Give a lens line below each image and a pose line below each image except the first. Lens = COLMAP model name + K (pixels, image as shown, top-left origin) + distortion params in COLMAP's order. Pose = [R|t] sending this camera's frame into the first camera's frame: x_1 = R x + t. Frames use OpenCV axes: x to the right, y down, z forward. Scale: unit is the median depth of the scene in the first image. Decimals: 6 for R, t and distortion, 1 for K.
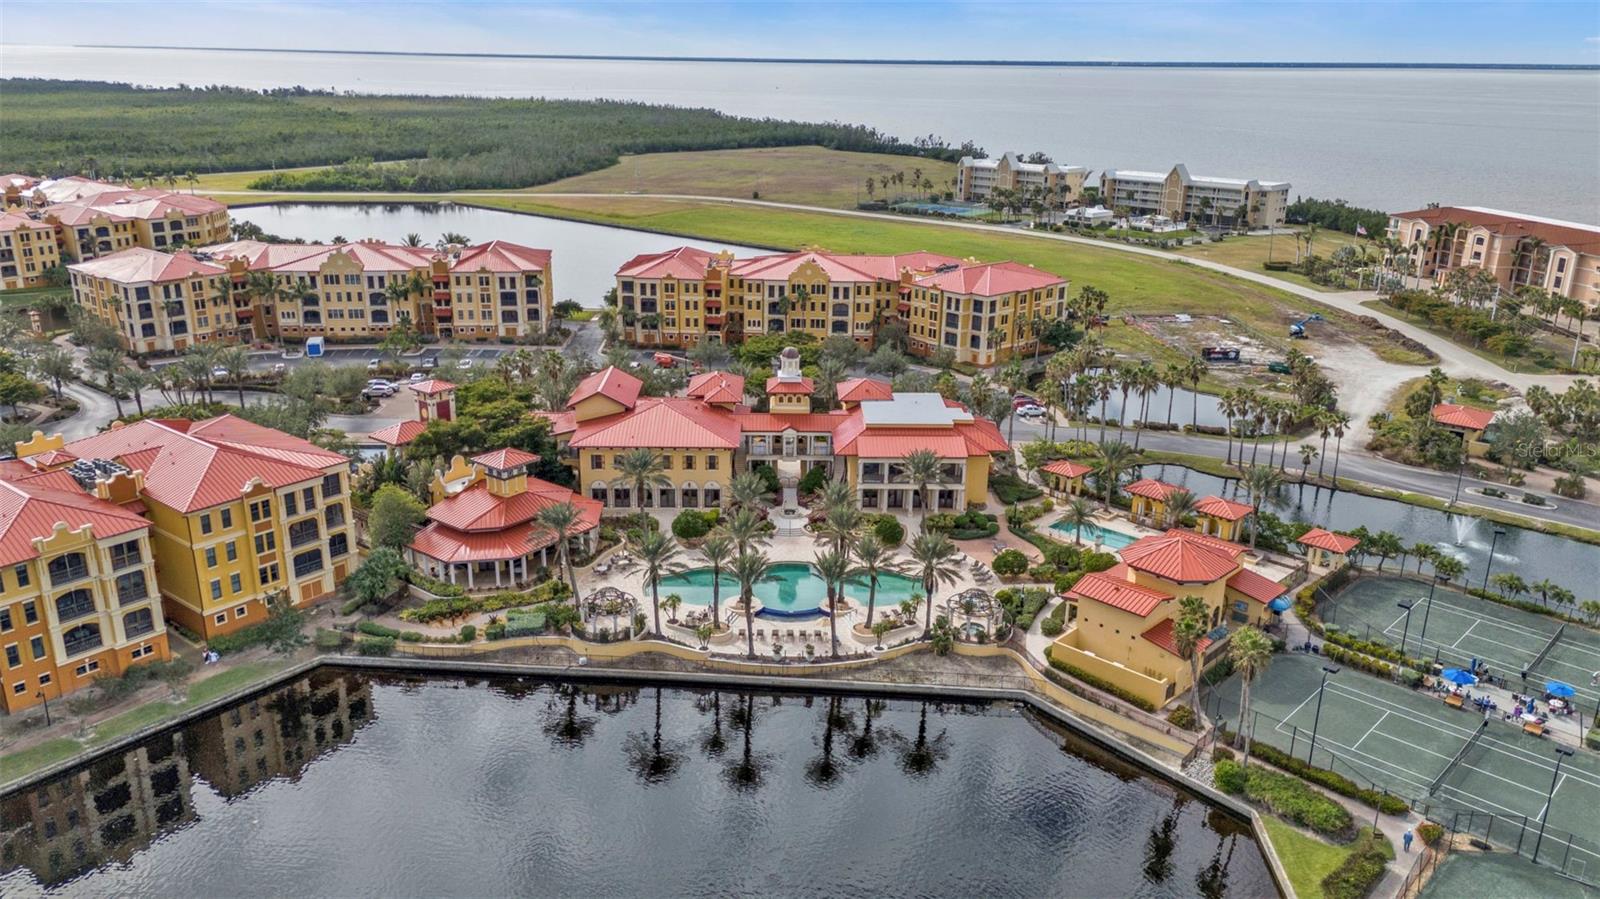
lens RADIAL K [[1167.6, 0, 799.3], [0, 1167.6, 456.2], [0, 0, 1]] dist [0.077559, -0.076778]
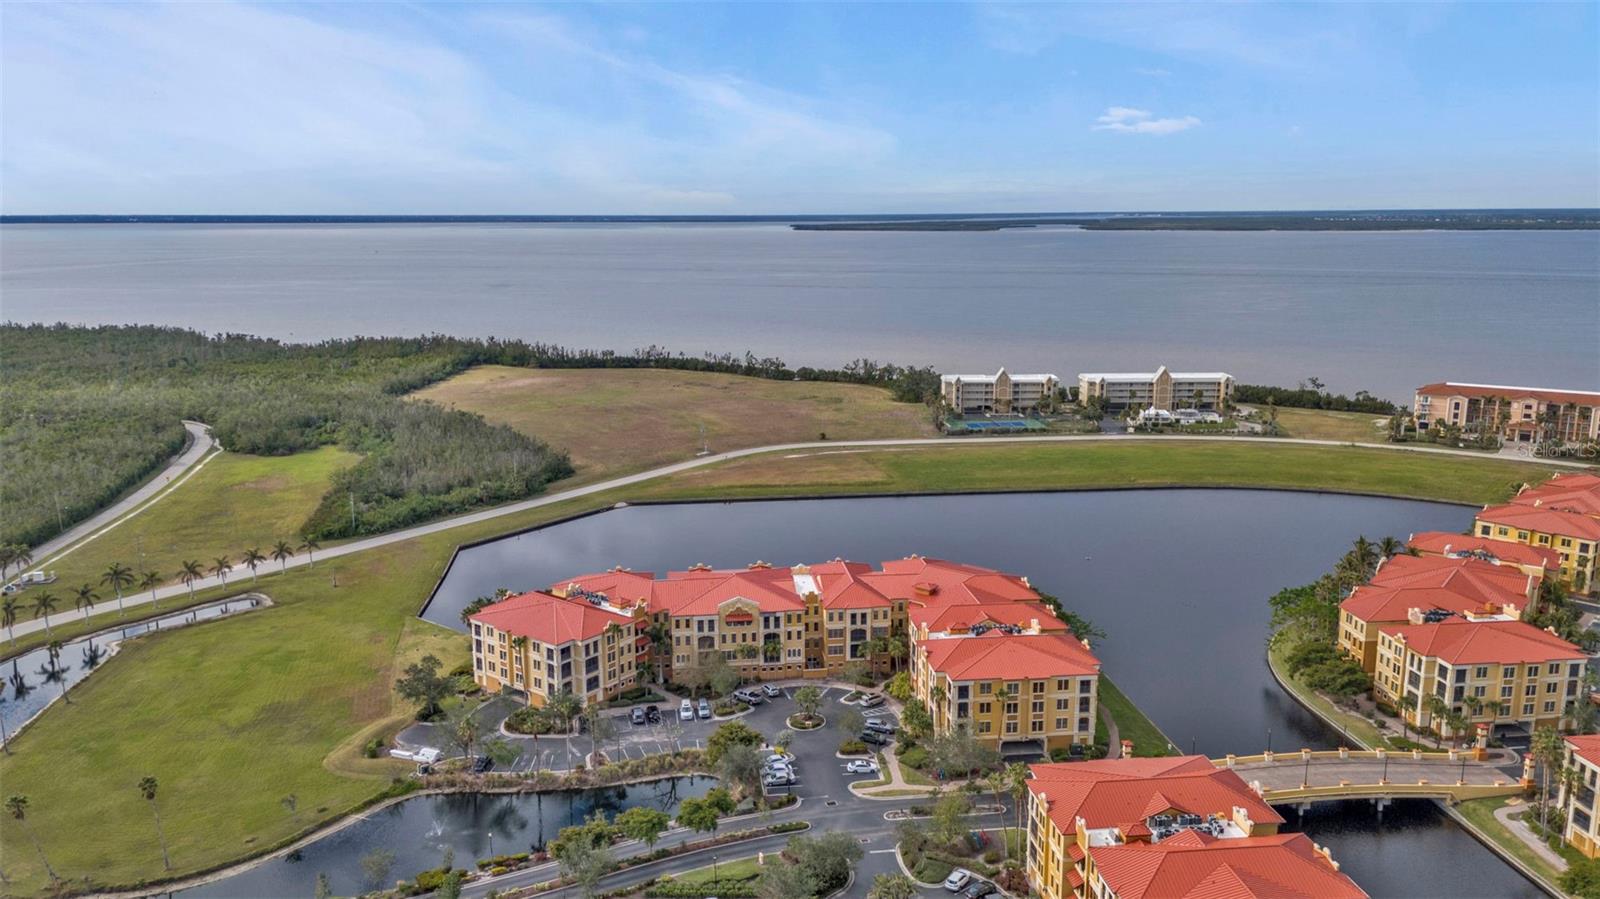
lens RADIAL K [[1167.6, 0, 796.7], [0, 1167.6, 439.1], [0, 0, 1]] dist [0.077559, -0.076778]
pose [[0.709650, -0.149111, 0.688595, -1.517345], [0.239528, 0.970193, -0.036764, -0.398199], [-0.662588, 0.191027, 0.724214, 0.655216]]
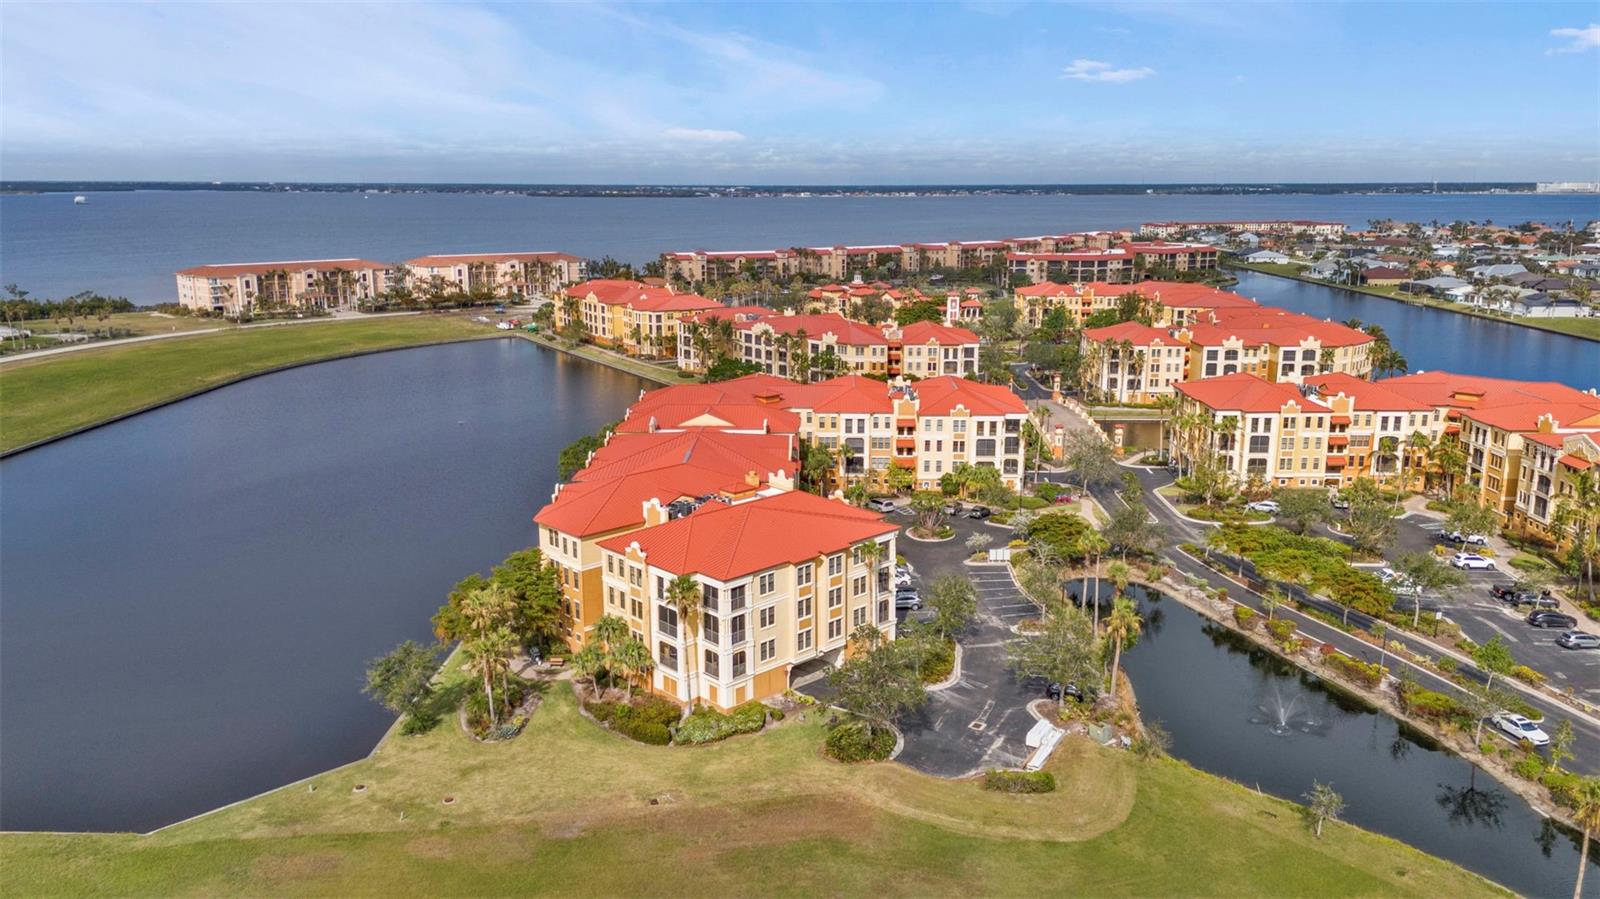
lens RADIAL K [[1167.6, 0, 798.4], [0, 1167.6, 458.7], [0, 0, 1]] dist [0.077559, -0.076778]
pose [[-0.598673, -0.194499, 0.777020, -1.437841], [0.250655, 0.875859, 0.412363, -0.586461], [-0.760765, 0.441634, -0.475601, 1.745505]]
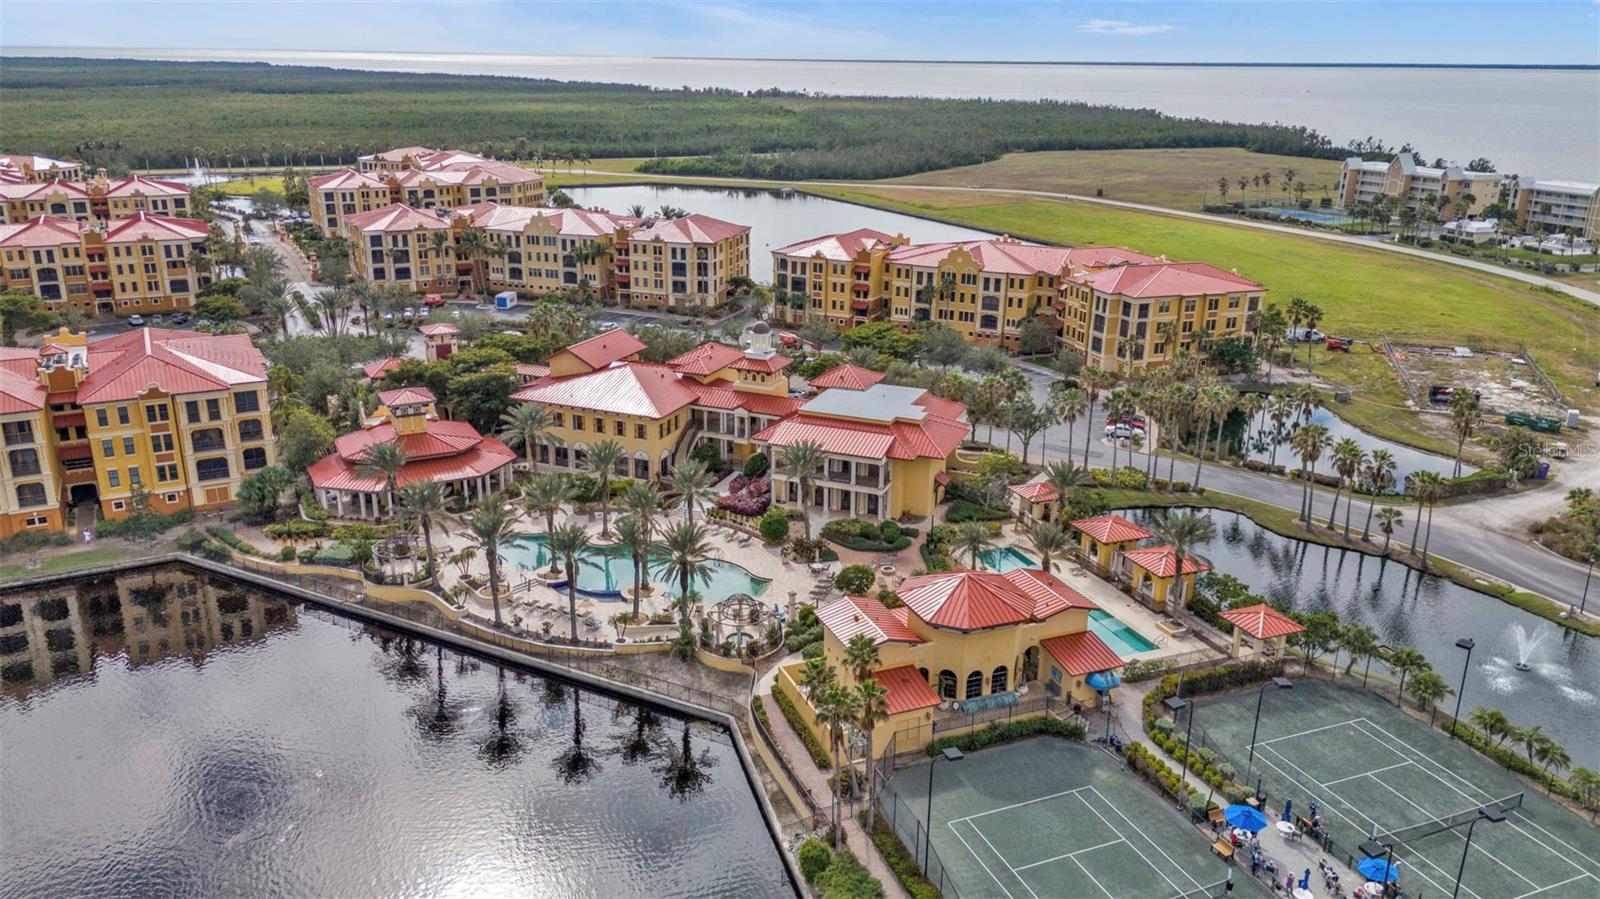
lens RADIAL K [[1167.6, 0, 798.4], [0, 1167.6, 459.9], [0, 0, 1]] dist [0.077559, -0.076778]
pose [[0.918281, 0.127165, -0.374951, 0.255380], [-0.128156, 0.991501, 0.022405, -0.005836], [0.374614, 0.027478, 0.926774, 0.103184]]
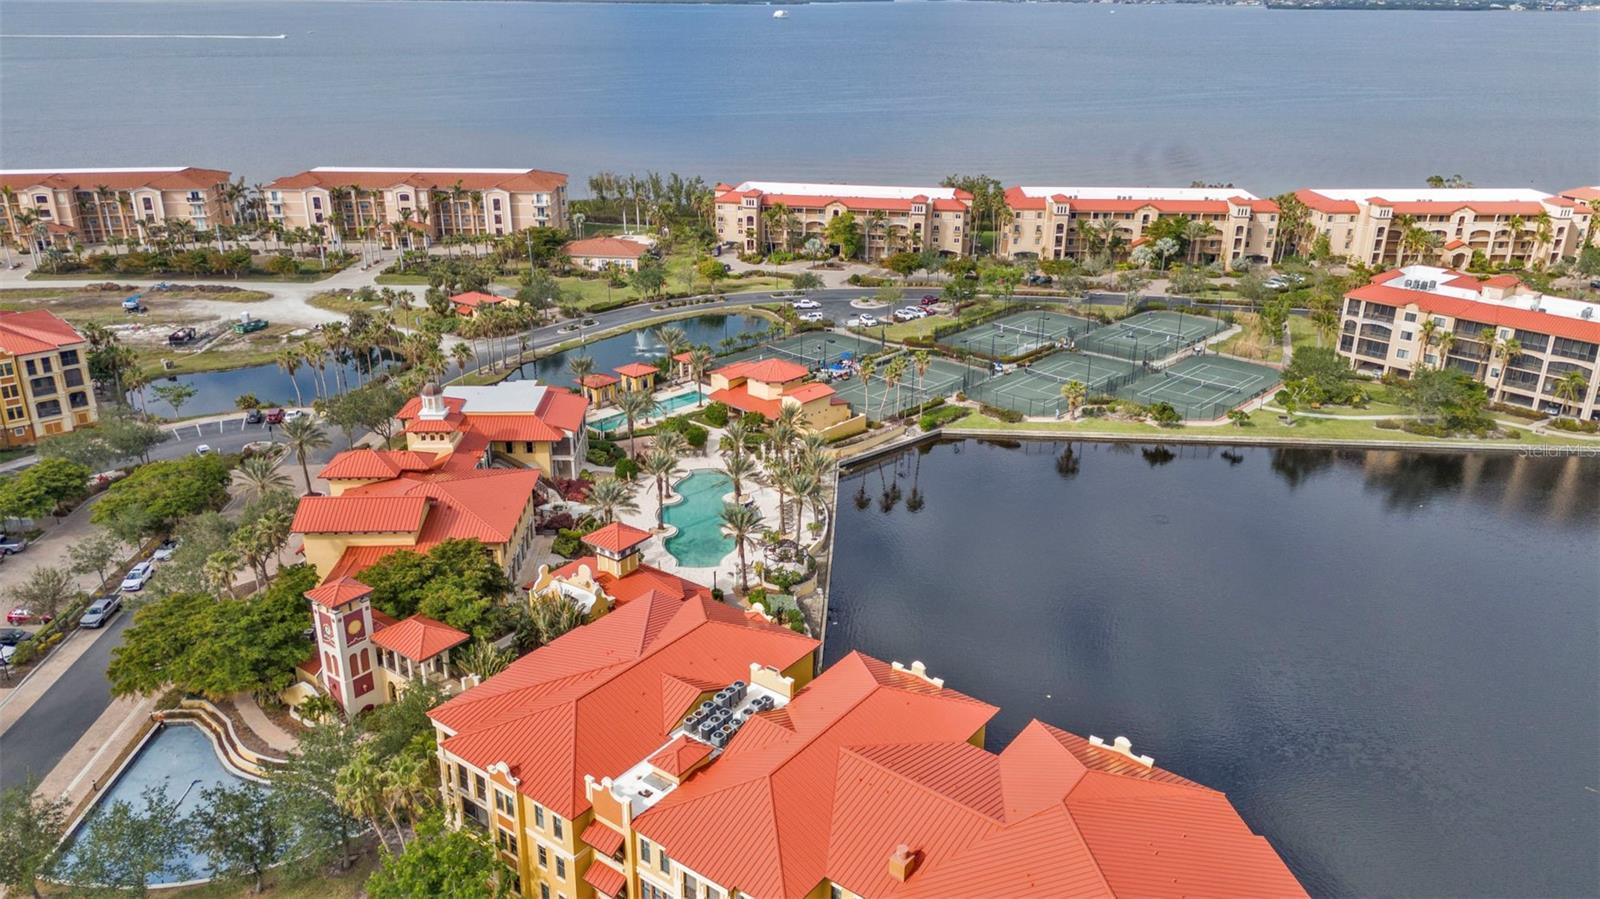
lens RADIAL K [[1167.6, 0, 799.6], [0, 1167.6, 460.7], [0, 0, 1]] dist [0.077559, -0.076778]
pose [[-0.019944, -0.384600, 0.922868, -0.625958], [0.315213, 0.873557, 0.370861, -0.202064], [-0.948811, 0.298296, 0.103809, 0.420245]]
